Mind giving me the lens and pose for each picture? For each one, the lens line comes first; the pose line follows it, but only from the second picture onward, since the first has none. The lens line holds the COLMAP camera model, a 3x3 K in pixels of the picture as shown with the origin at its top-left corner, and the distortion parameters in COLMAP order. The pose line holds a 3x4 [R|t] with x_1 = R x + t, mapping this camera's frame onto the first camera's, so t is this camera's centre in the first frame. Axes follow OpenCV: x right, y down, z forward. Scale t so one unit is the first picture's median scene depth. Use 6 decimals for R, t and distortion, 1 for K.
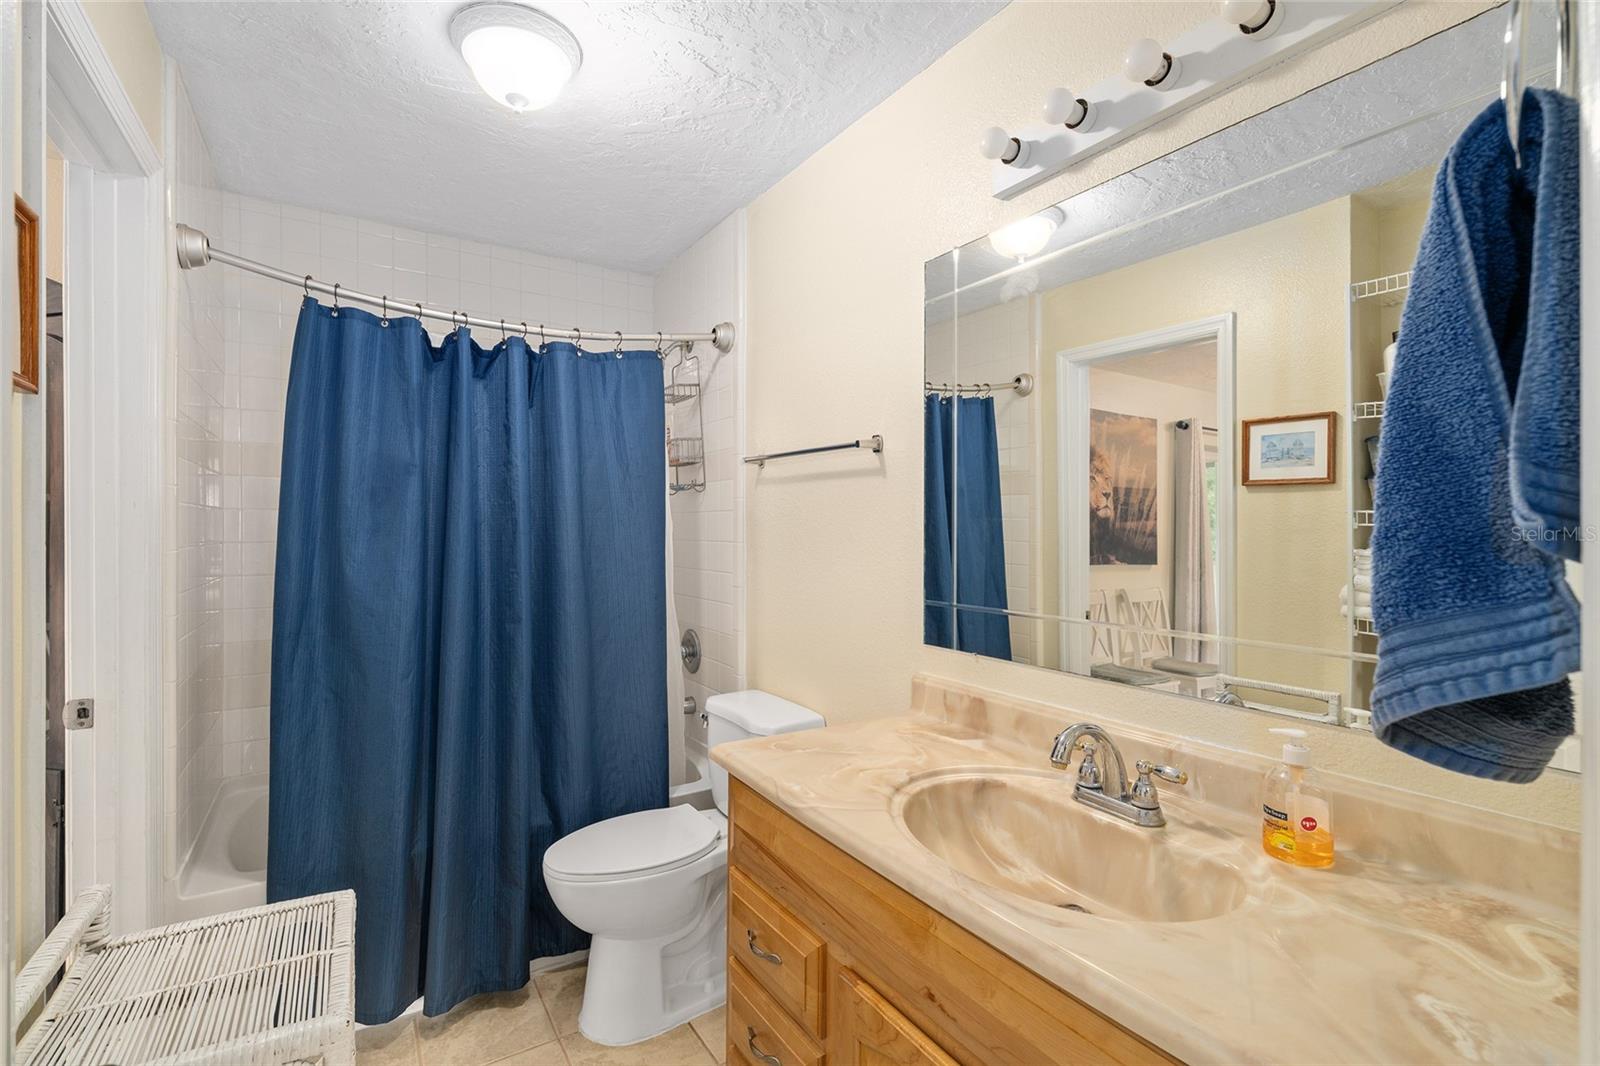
lens RADIAL K [[726.0, 0, 818.8], [0, 726.0, 521.8], [0, 0, 1]] dist [0.000864, -0.000711]
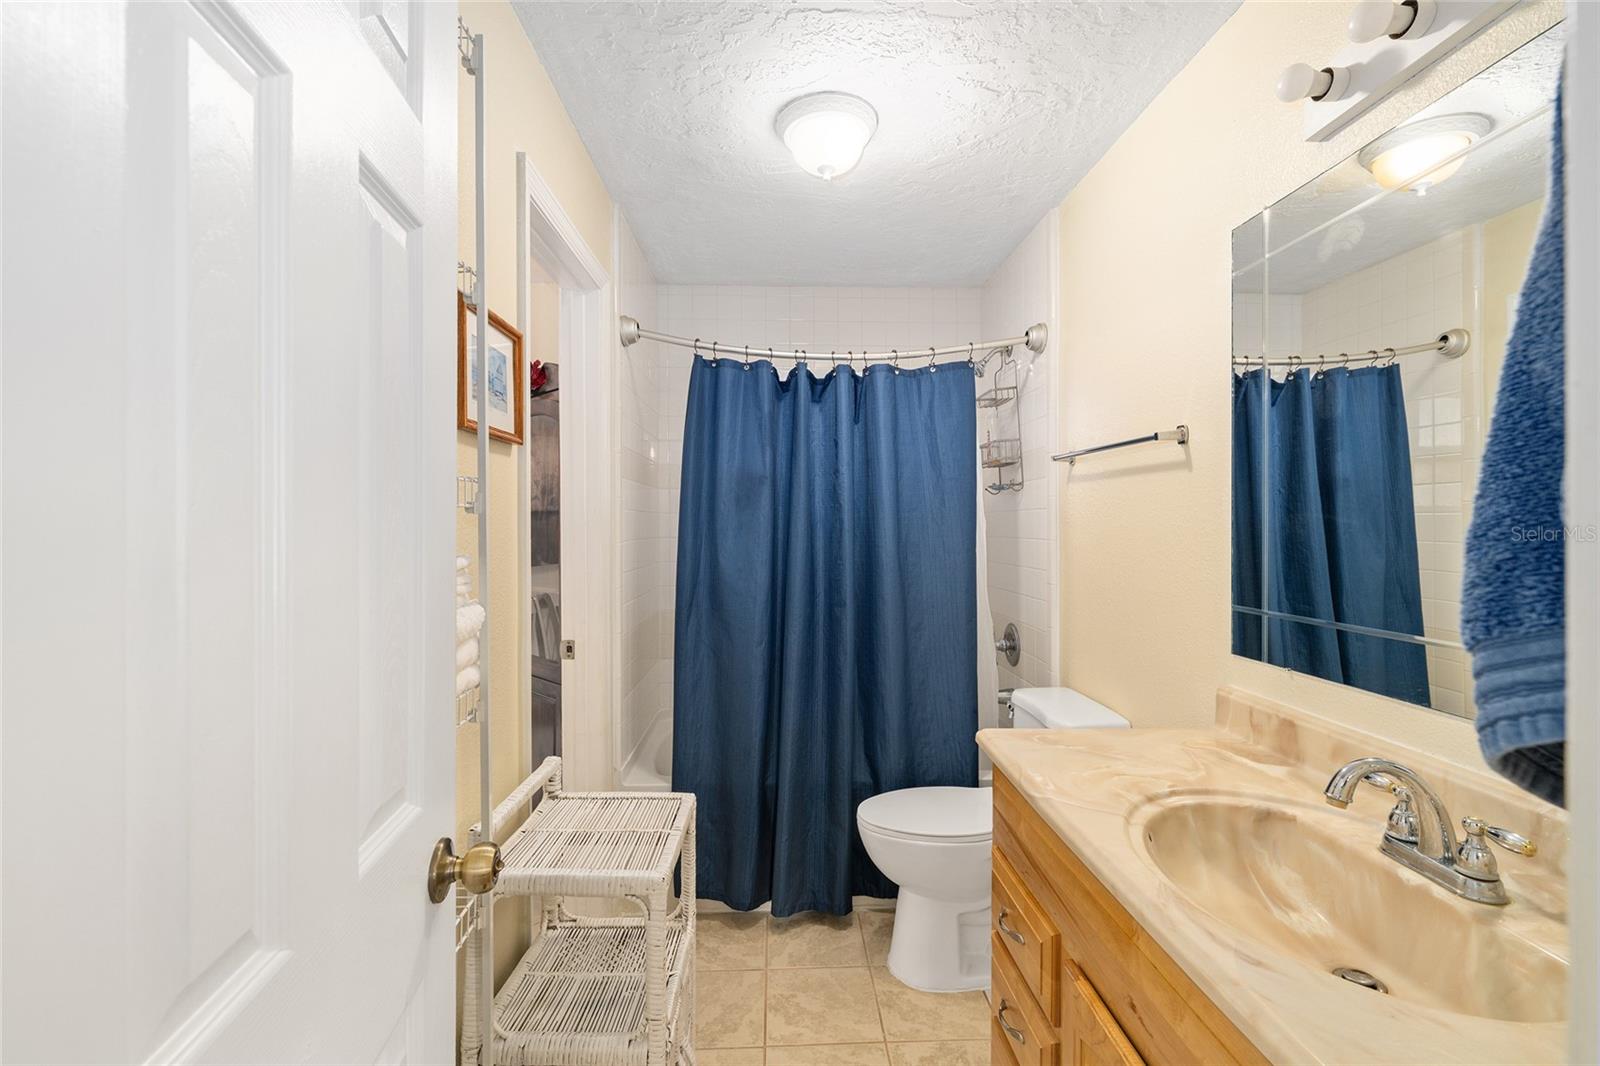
lens RADIAL K [[692.1, 0, 800.9], [0, 692.1, 520.7], [0, 0, 1]] dist [-0.001038, 0.000031]
pose [[0.866337, -0.007408, -0.499406, 0.107742], [0.007855, 0.999968, -0.001208, -0.000379], [0.499399, -0.002876, 0.866367, -0.011262]]
